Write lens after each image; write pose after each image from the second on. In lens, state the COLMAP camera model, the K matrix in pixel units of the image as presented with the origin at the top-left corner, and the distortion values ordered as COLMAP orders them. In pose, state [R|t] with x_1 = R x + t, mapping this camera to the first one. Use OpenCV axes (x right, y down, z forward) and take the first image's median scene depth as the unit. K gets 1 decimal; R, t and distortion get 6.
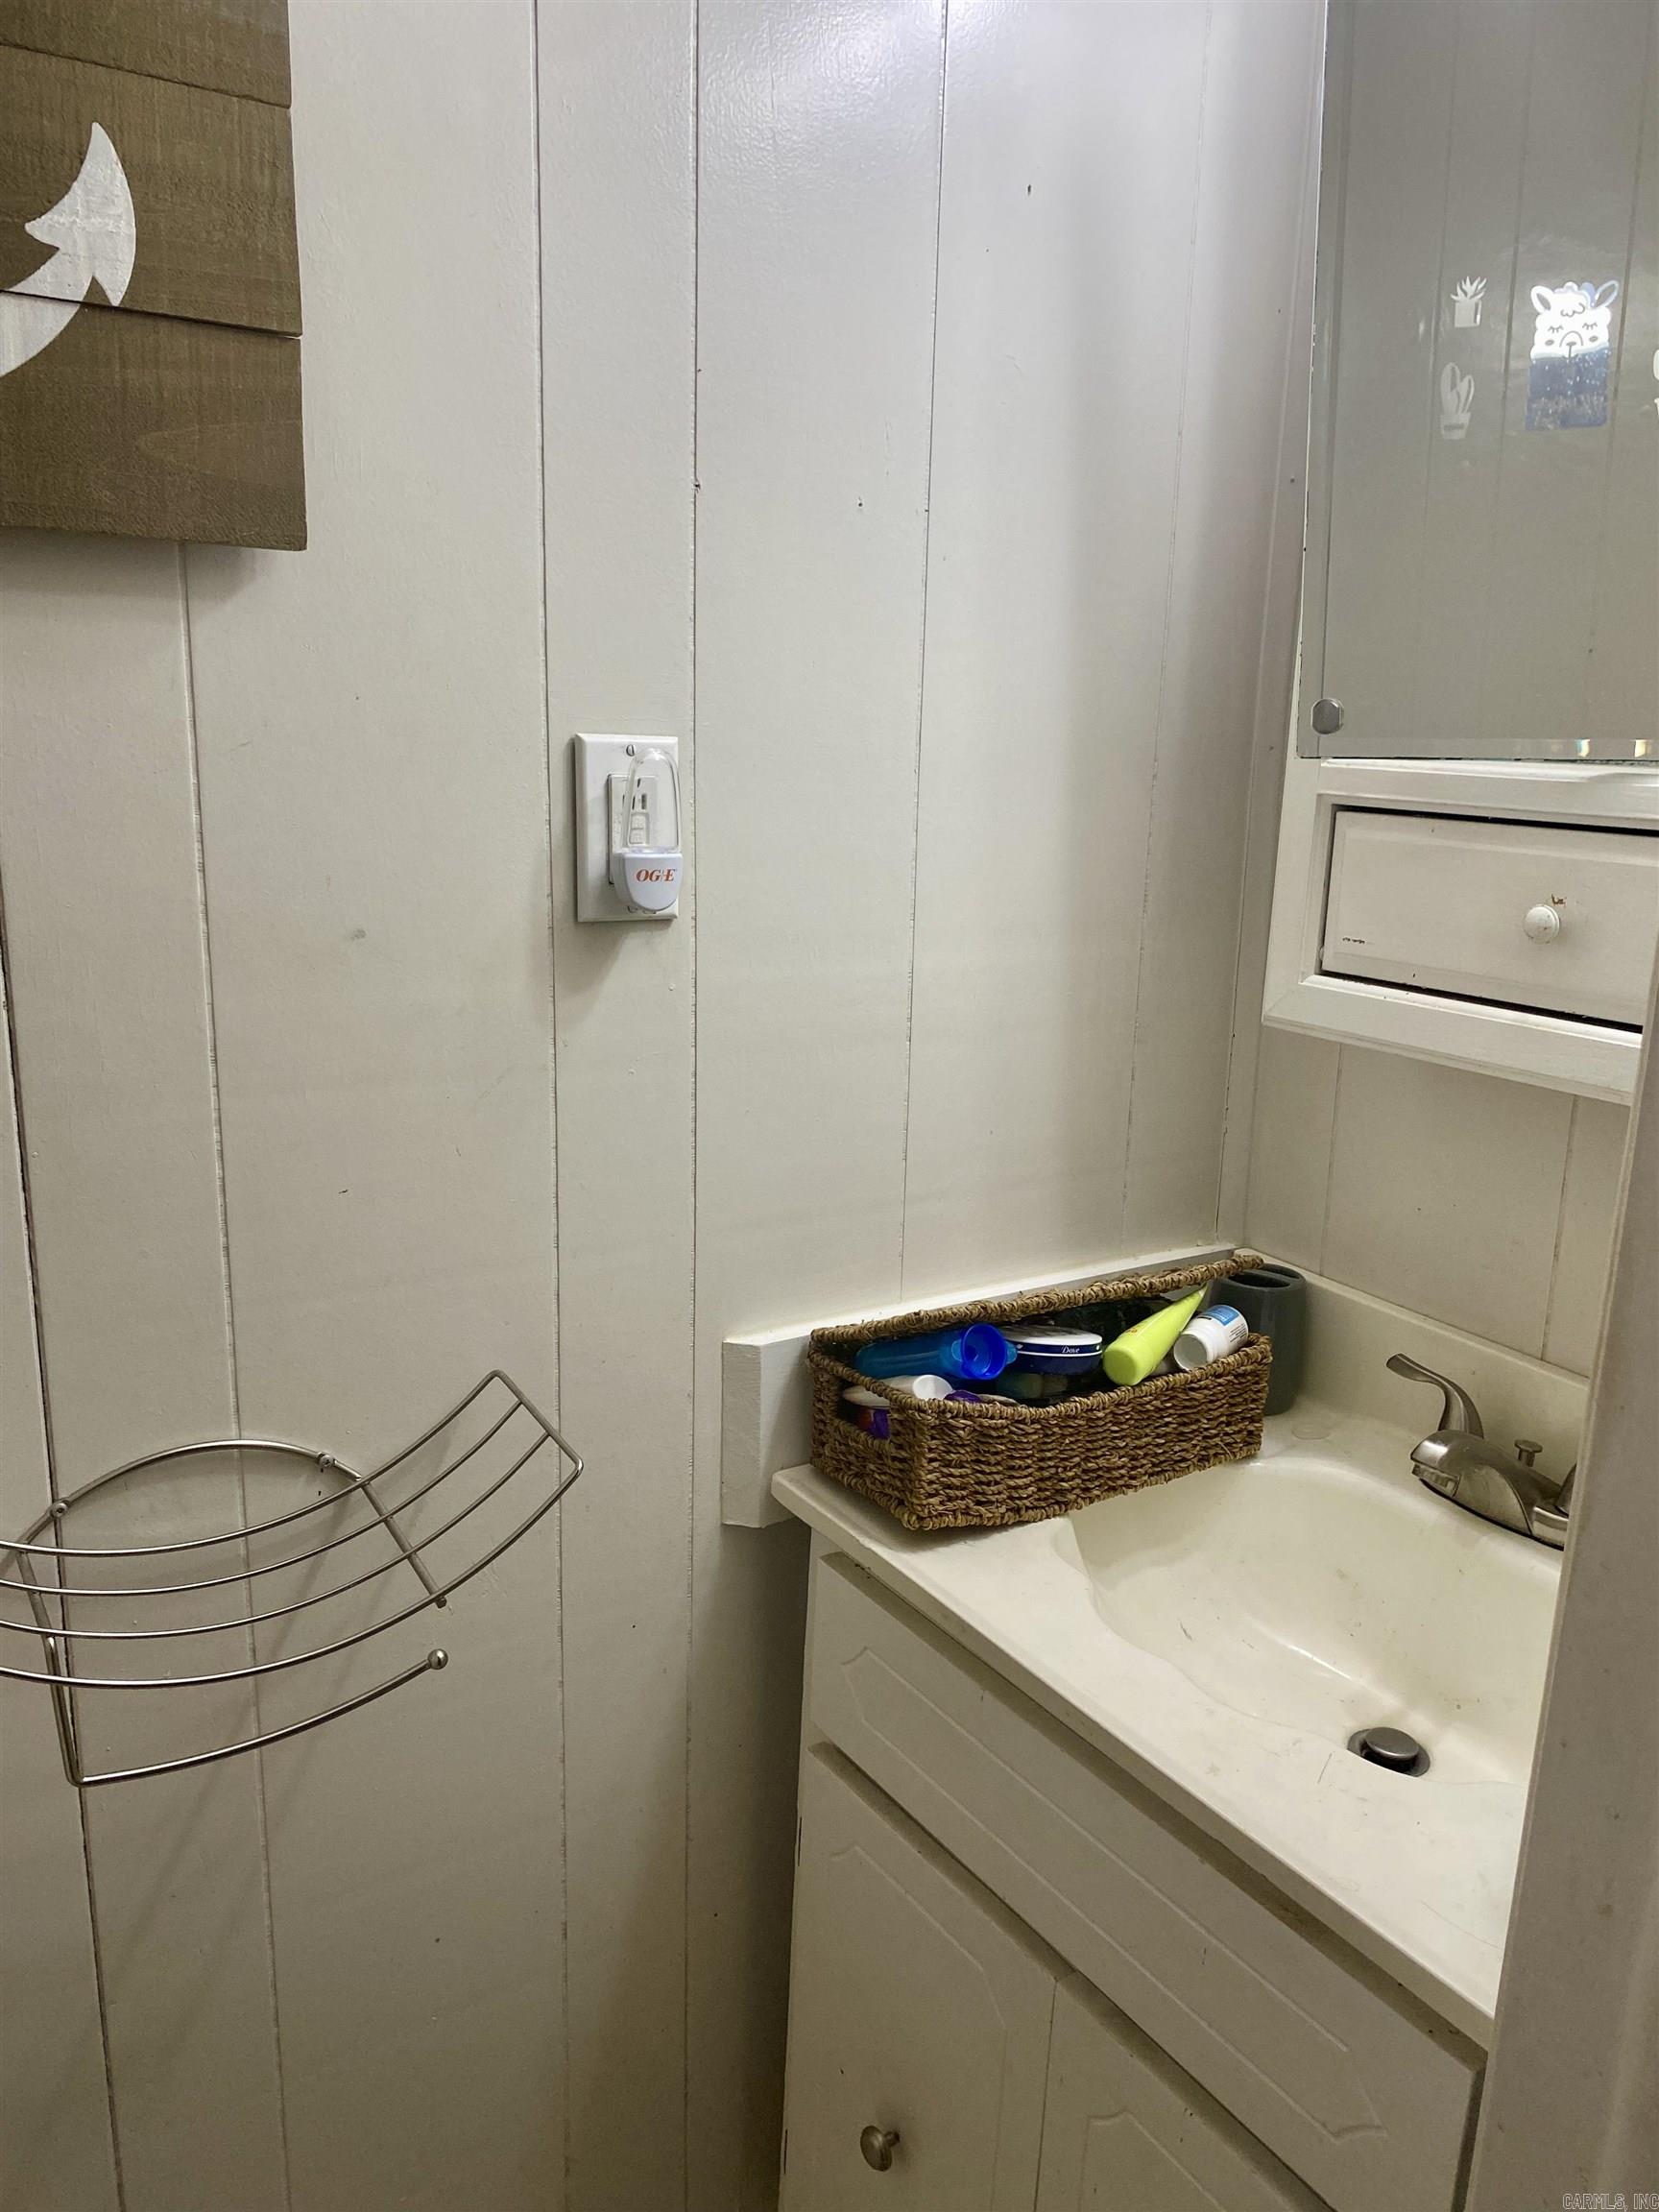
lens RADIAL K [[1655.7, 0, 831.3], [0, 1655.7, 1108.9], [0, 0, 1]] dist [0.018251, -0.016822]
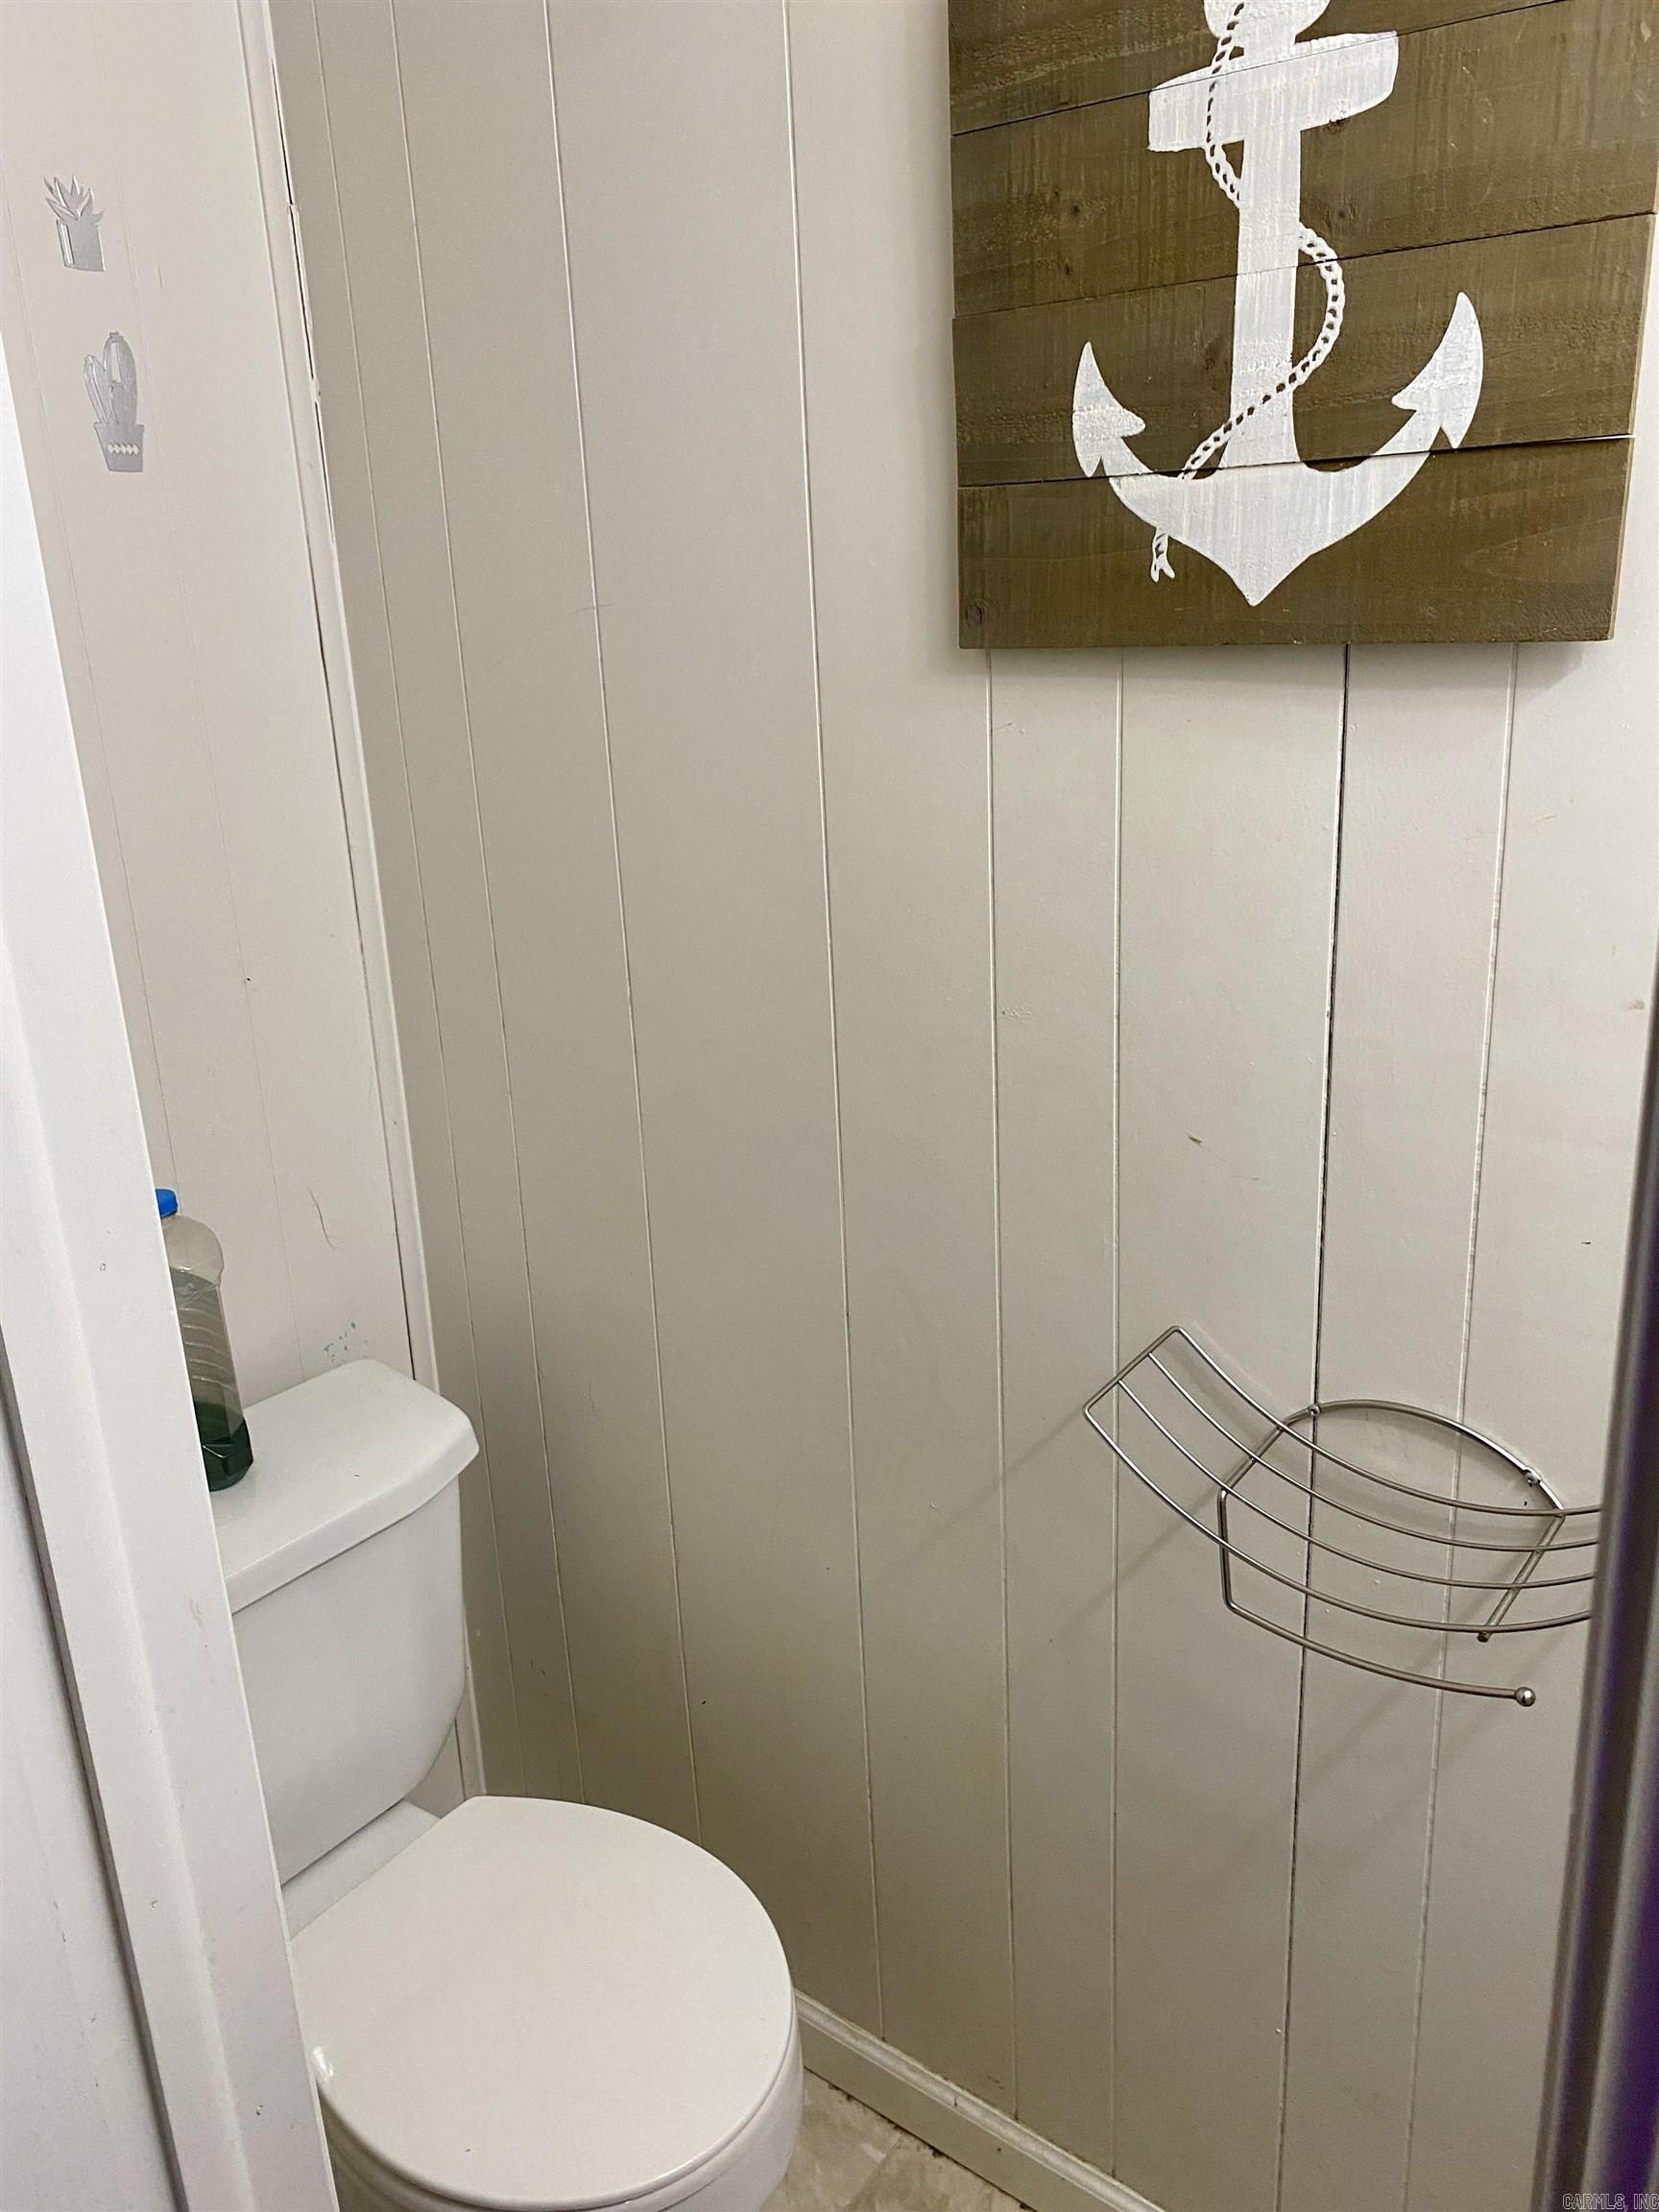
lens RADIAL K [[1655.7, 0, 831.4], [0, 1655.7, 1102.5], [0, 0, 1]] dist [0.018251, -0.016822]
pose [[0.316382, 0.242214, -0.917189, 0.569964], [-0.170976, 0.965580, 0.196015, -0.184770], [0.933097, 0.094802, 0.346904, 0.223959]]
